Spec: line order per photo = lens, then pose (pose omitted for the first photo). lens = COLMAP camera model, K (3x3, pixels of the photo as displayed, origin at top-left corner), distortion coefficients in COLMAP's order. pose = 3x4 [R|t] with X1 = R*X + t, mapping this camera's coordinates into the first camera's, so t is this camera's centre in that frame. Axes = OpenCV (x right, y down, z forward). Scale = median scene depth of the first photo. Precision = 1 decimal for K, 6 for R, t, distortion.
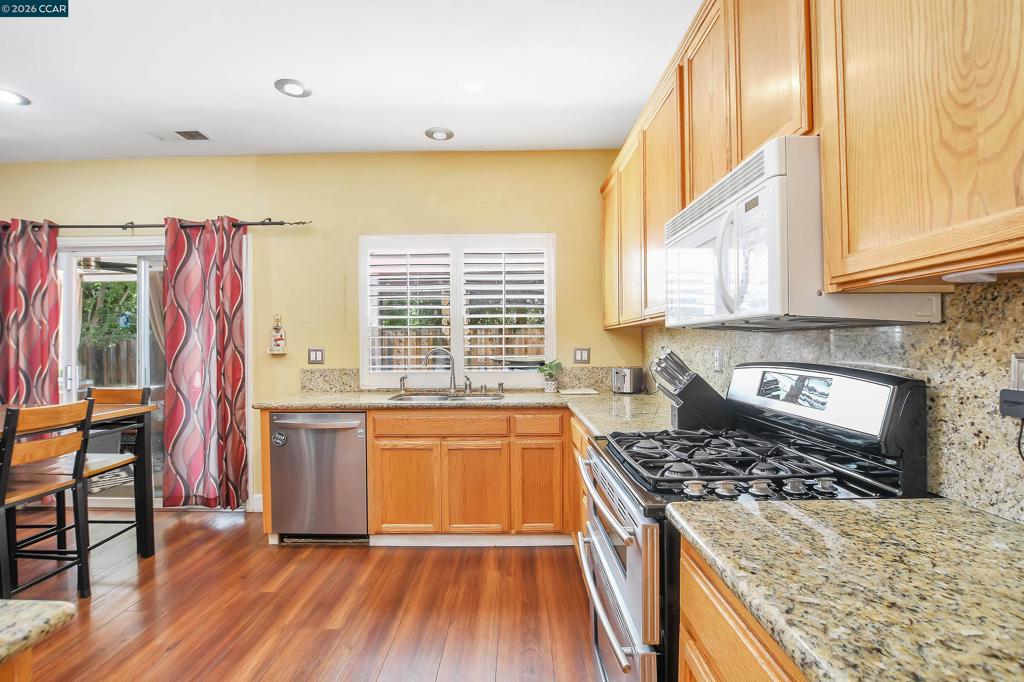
lens RADIAL K [[473.8, 0, 512.0], [0, 473.8, 341.5], [0, 0, 1]] dist [-0.032653, 0.004672]
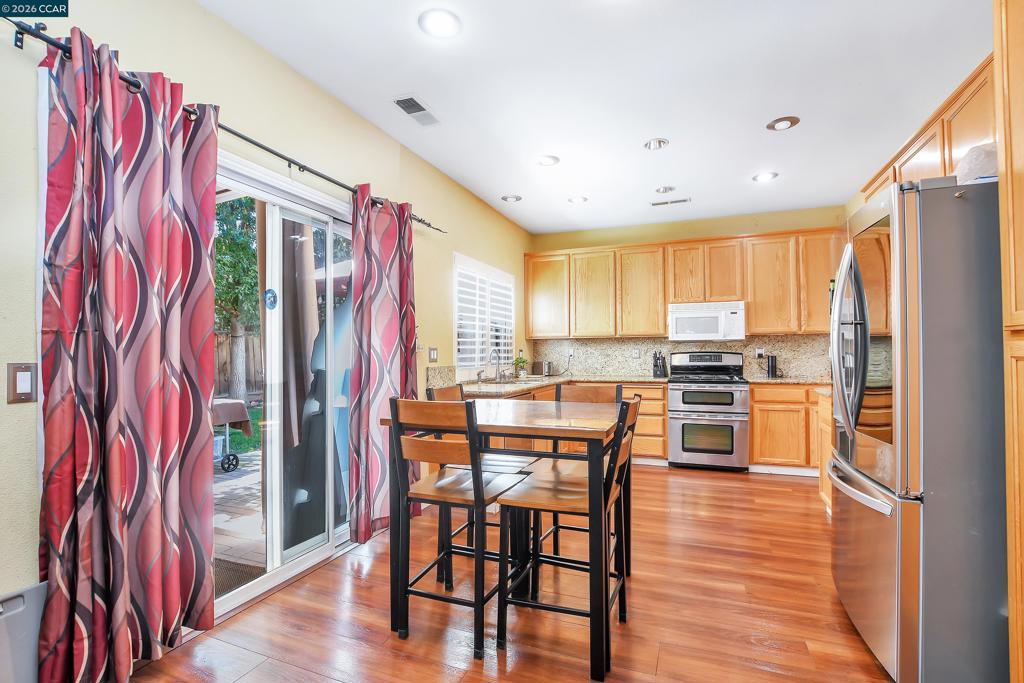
lens RADIAL K [[477.3, 0, 508.6], [0, 477.3, 343.0], [0, 0, 1]] dist [-0.026159, 0.002182]
pose [[0.344370, 0.029067, 0.938384, -1.428715], [0.000522, 0.999515, -0.031153, 0.039586], [-0.938834, 0.011218, 0.344187, 0.484391]]
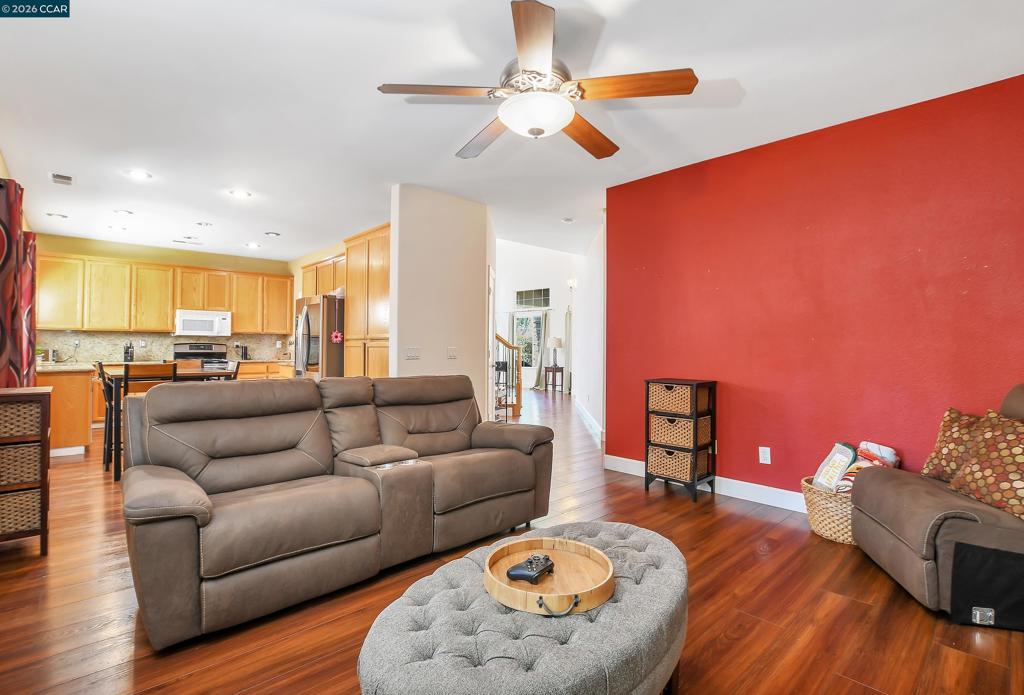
lens RADIAL K [[478.7, 0, 509.5], [0, 478.7, 341.4], [0, 0, 1]] dist [-0.022582, -0.000003]
pose [[-0.691591, 0.014209, 0.722149, -2.423566], [-0.000581, 0.999795, -0.020228, 0.056306], [-0.722289, -0.014409, -0.691442, 0.917402]]
